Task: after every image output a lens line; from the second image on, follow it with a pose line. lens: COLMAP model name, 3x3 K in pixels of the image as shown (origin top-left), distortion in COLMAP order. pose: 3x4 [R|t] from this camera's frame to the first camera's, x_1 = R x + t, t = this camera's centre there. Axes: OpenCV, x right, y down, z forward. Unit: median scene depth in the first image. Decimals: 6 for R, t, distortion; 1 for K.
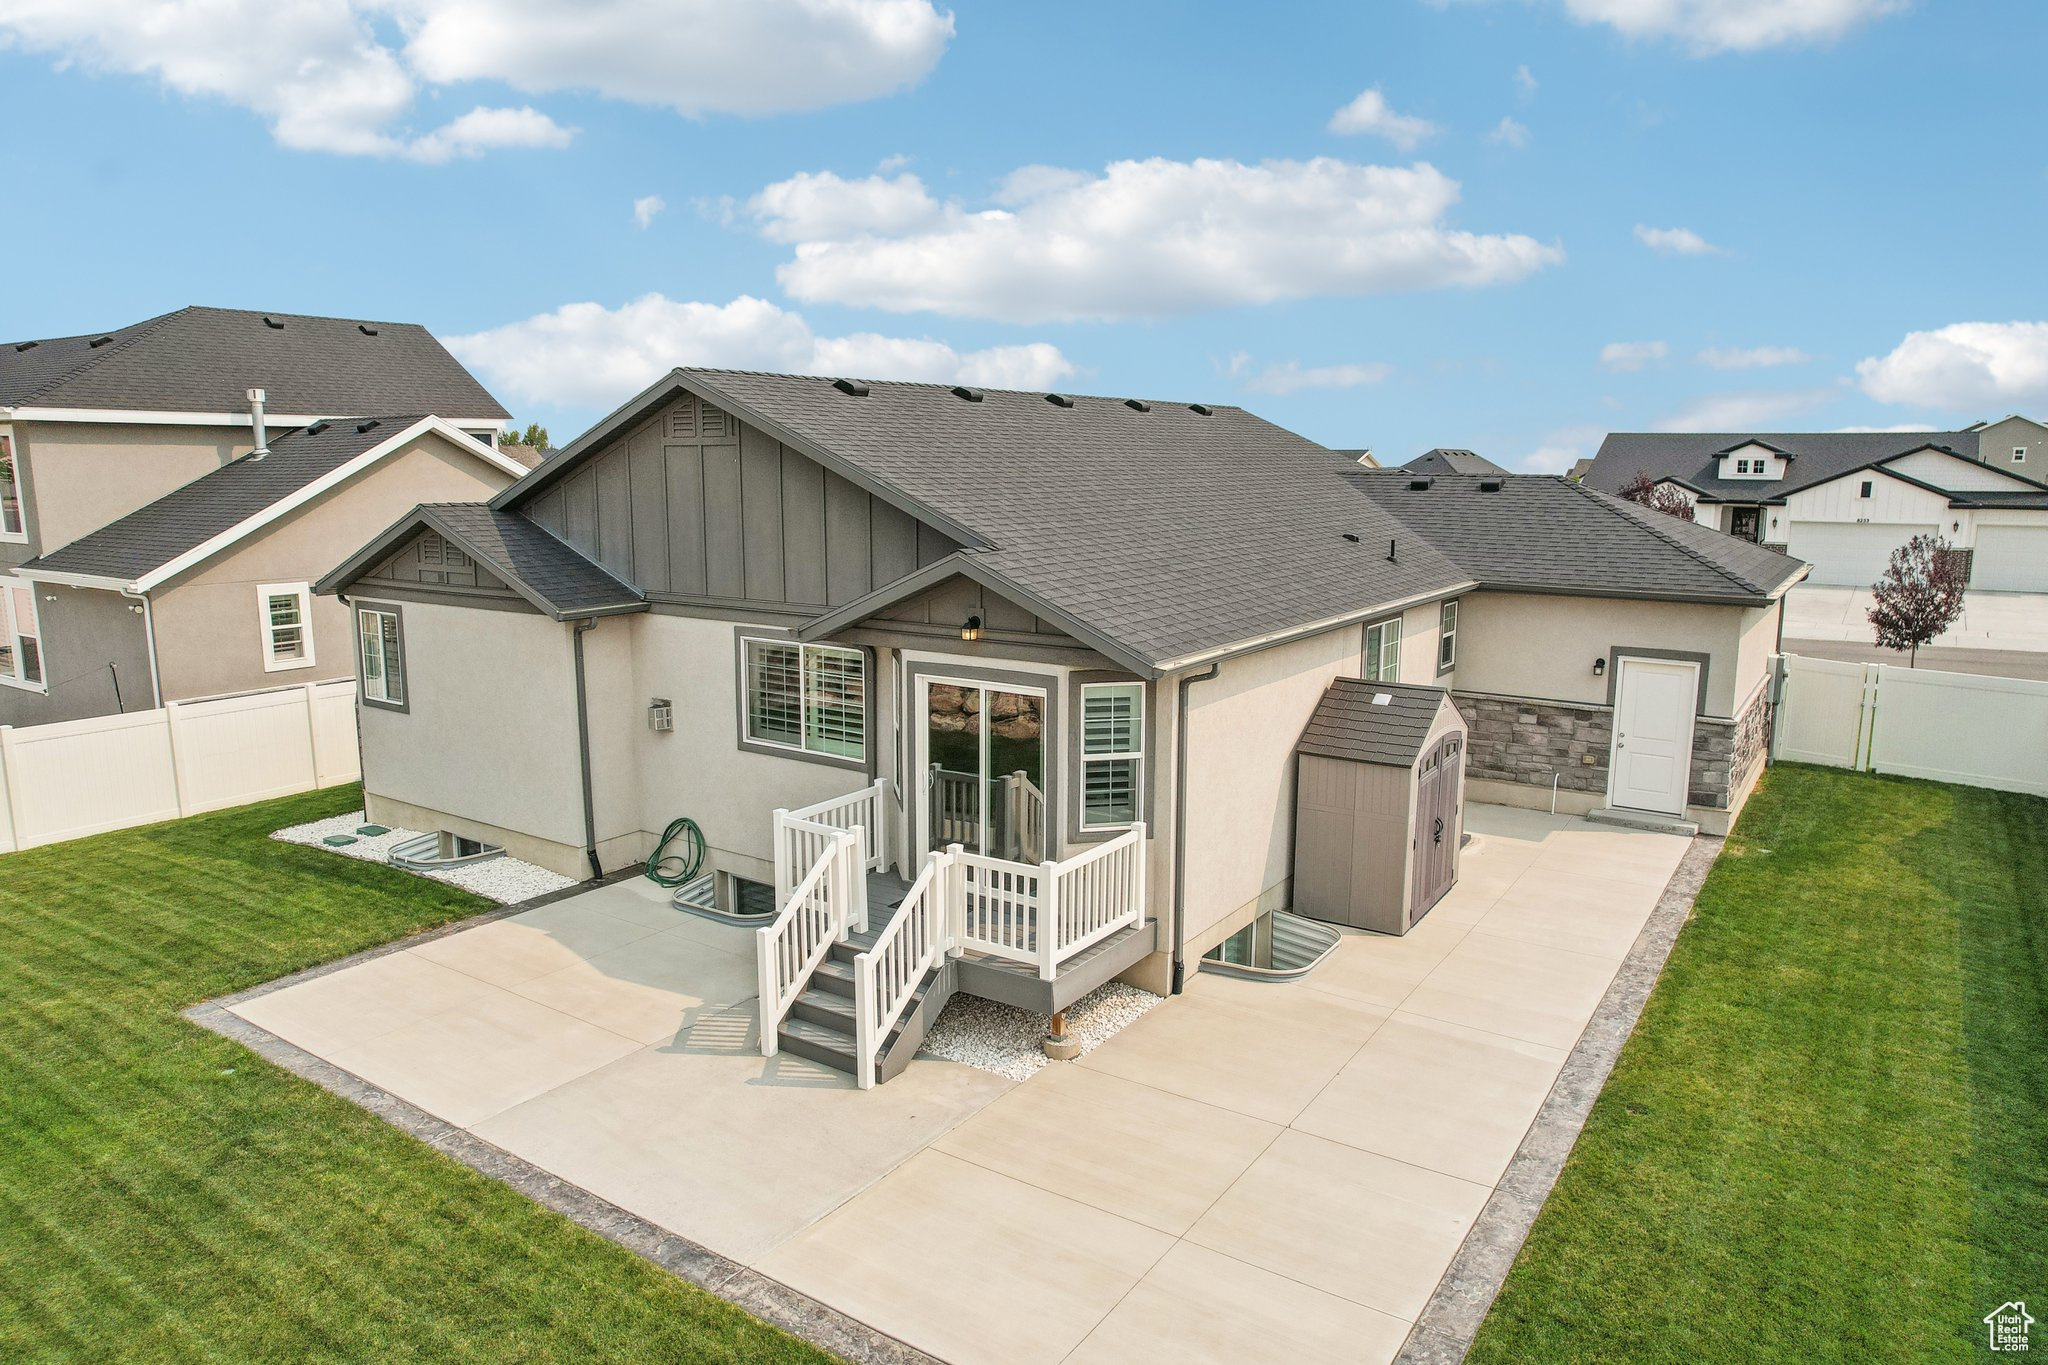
lens RADIAL K [[1339.2, 0, 1024.0], [0, 1339.2, 682.5], [0, 0, 1]] dist [-0.076795, 0.072077]
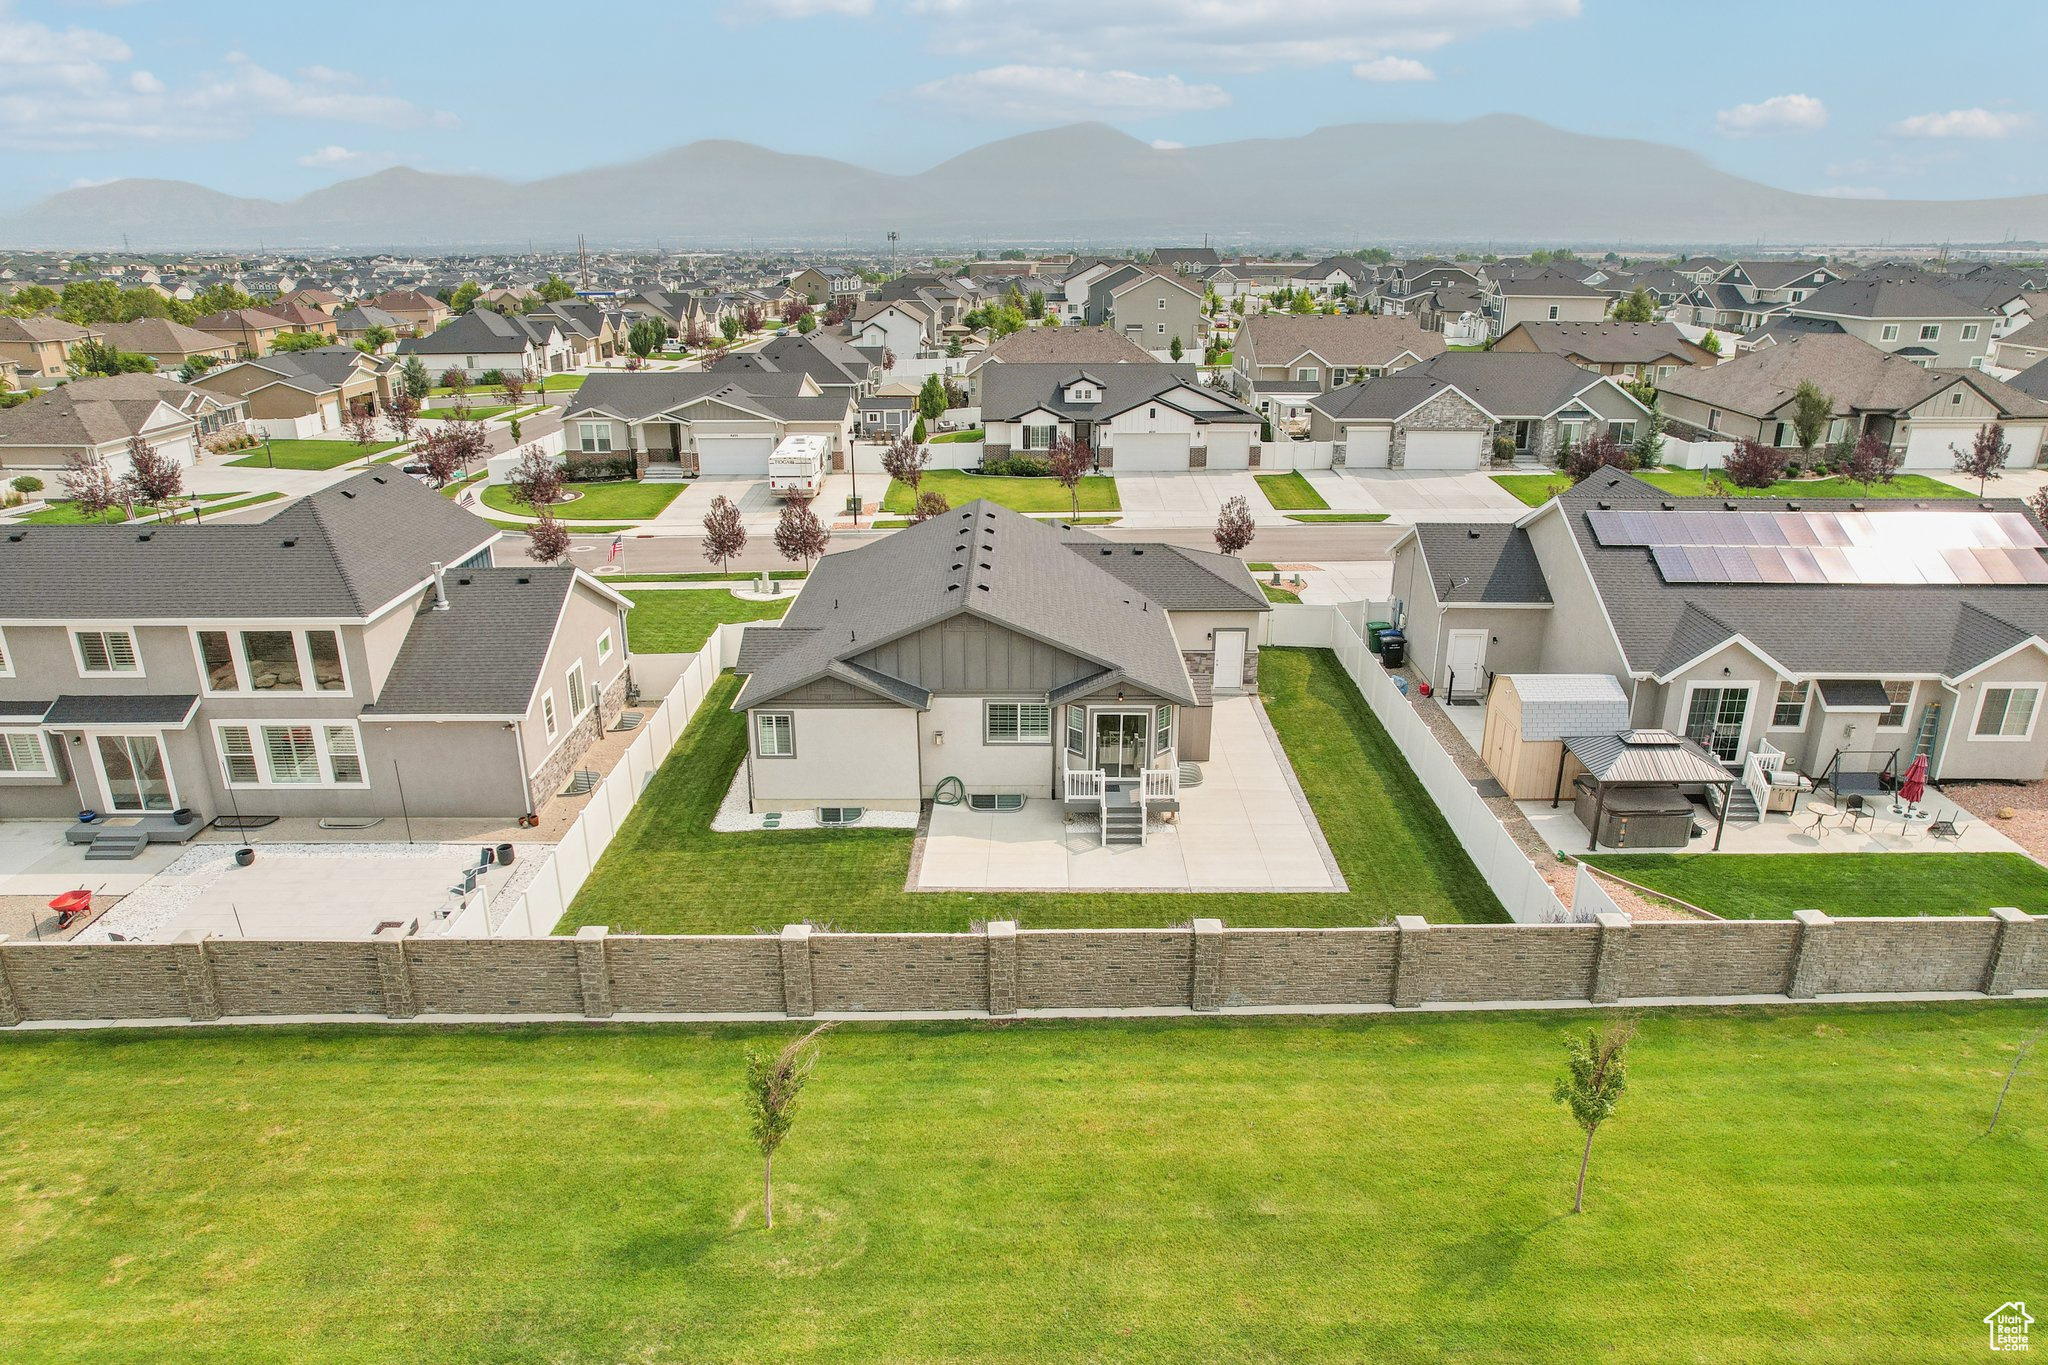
lens RADIAL K [[1339.2, 0, 1024.0], [0, 1339.2, 682.5], [0, 0, 1]] dist [-0.076795, 0.072077]
pose [[0.827663, -0.190170, 0.528024, -1.441344], [0.094805, 0.974696, 0.202436, -0.560894], [-0.553160, -0.117490, 0.824748, -1.087026]]
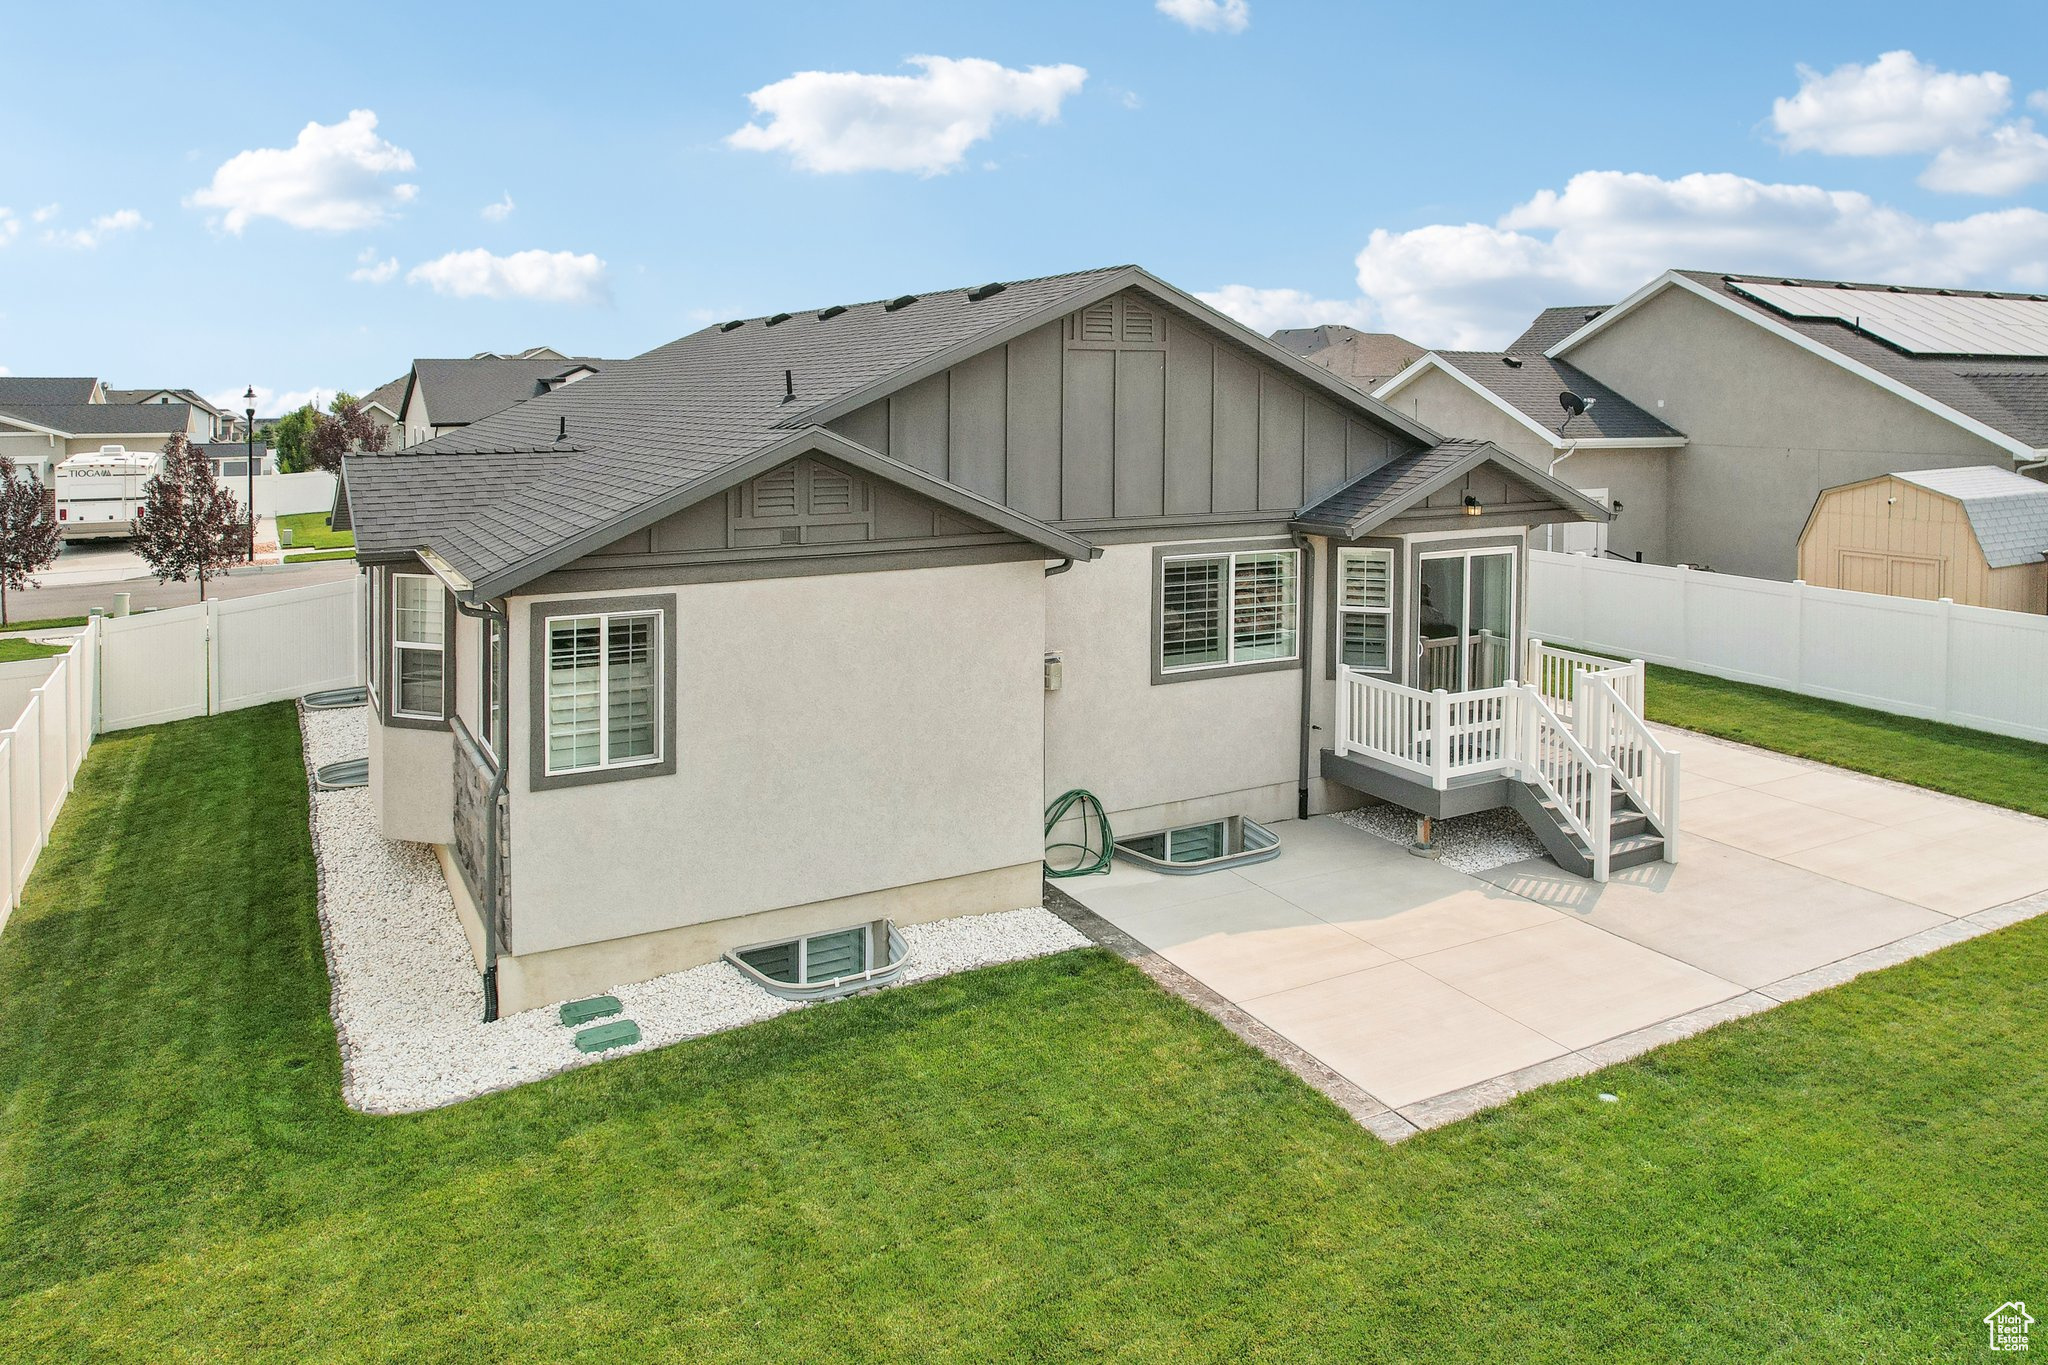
lens RADIAL K [[1366.8, 0, 1024.0], [0, 1366.8, 682.5], [0, 0, 1]] dist [-0.074523, 0.073072]
pose [[0.449345, -0.193682, 0.872110, -1.039355], [0.146687, 0.978962, 0.141833, -0.092379], [-0.881233, 0.064196, 0.468302, 0.654578]]
